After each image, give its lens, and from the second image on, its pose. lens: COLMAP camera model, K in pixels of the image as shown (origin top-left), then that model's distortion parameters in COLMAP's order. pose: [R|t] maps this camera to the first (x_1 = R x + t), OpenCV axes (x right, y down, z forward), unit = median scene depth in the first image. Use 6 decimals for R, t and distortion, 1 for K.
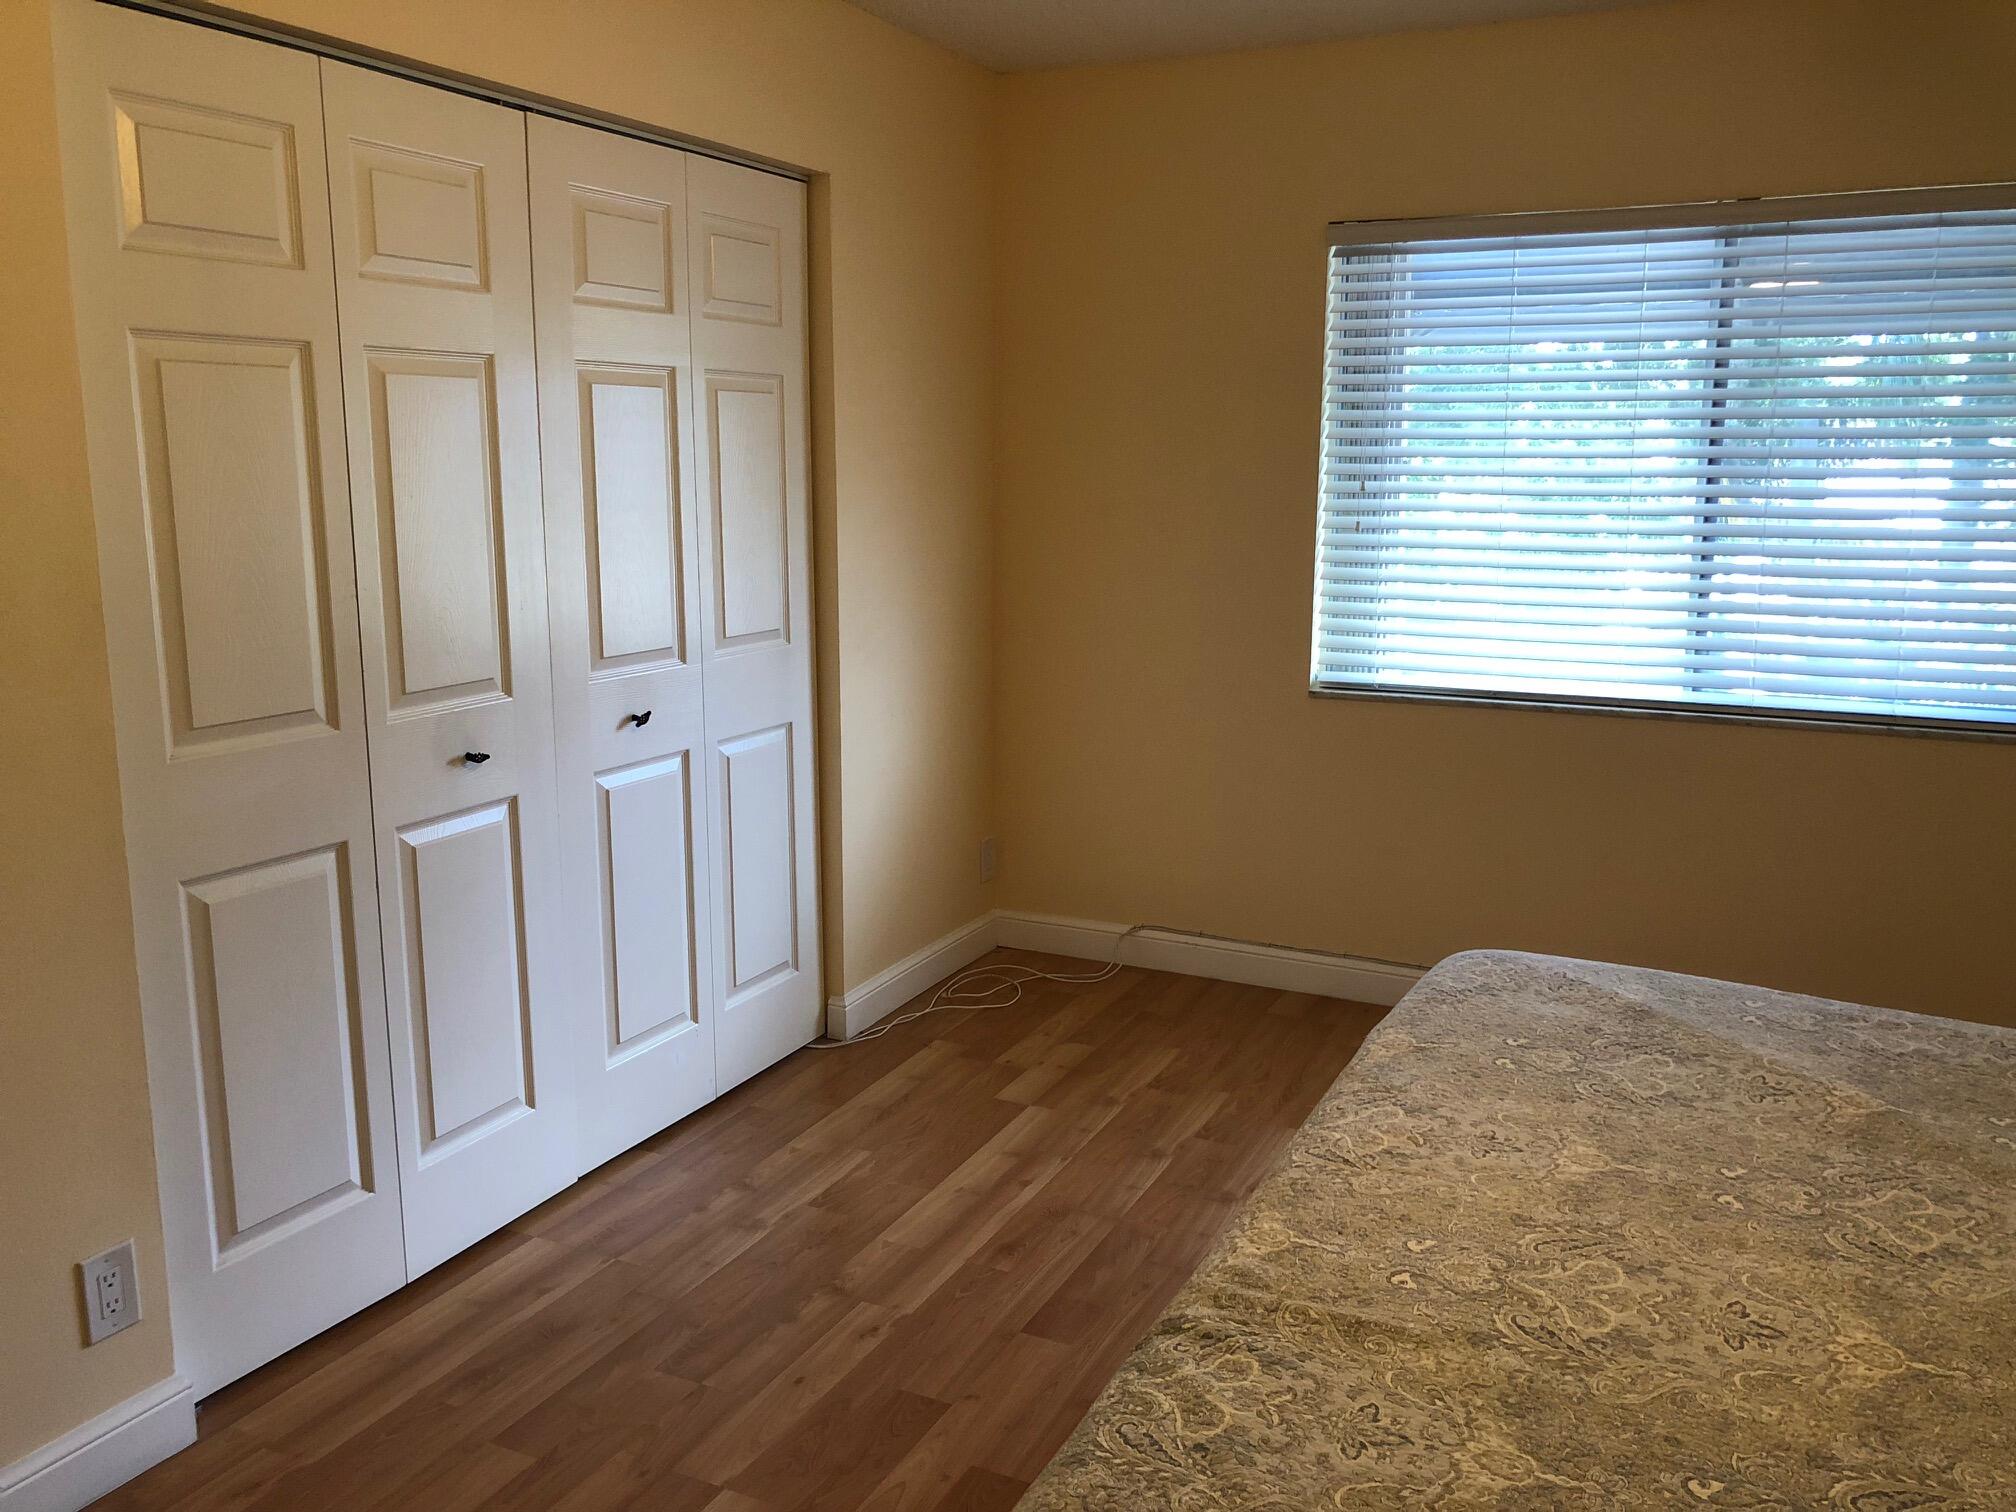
lens RADIAL K [[1668.1, 0, 1008.0], [0, 1668.1, 756.0], [0, 0, 1]] dist [0.034305, -0.001273]
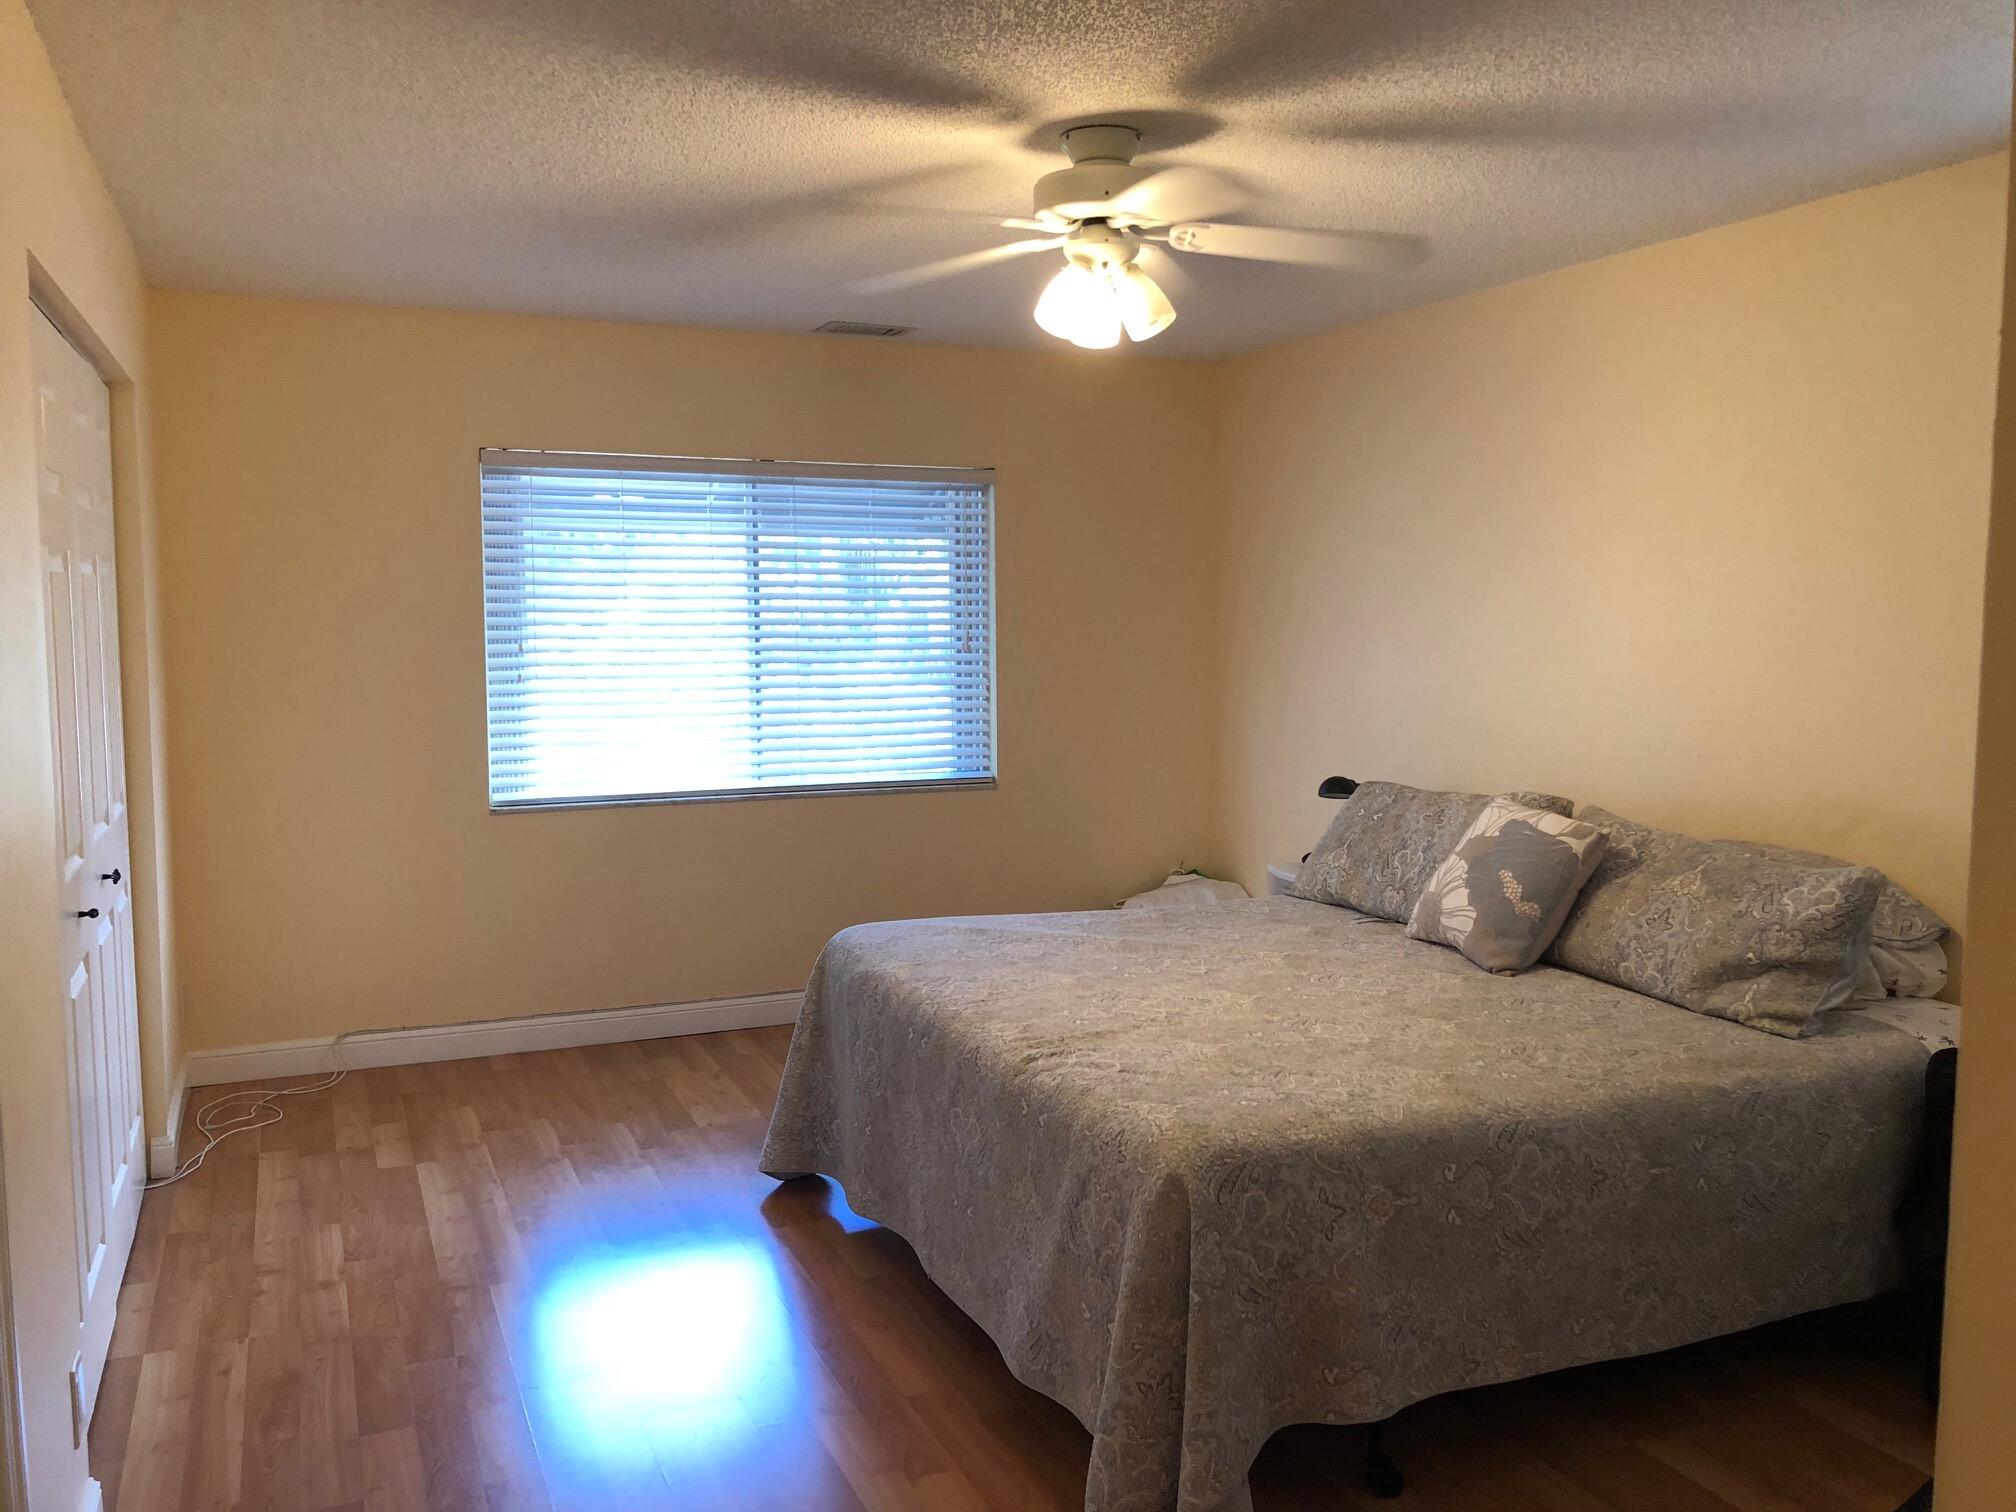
lens RADIAL K [[1631.0, 0, 1040.2], [0, 1631.0, 740.3], [0, 0, 1]] dist [0.006396, -0.003069]
pose [[0.647975, -0.066416, 0.758761, -0.540832], [0.144324, 0.988850, -0.036695, 0.015768], [-0.747863, 0.133285, 0.650335, -0.129212]]
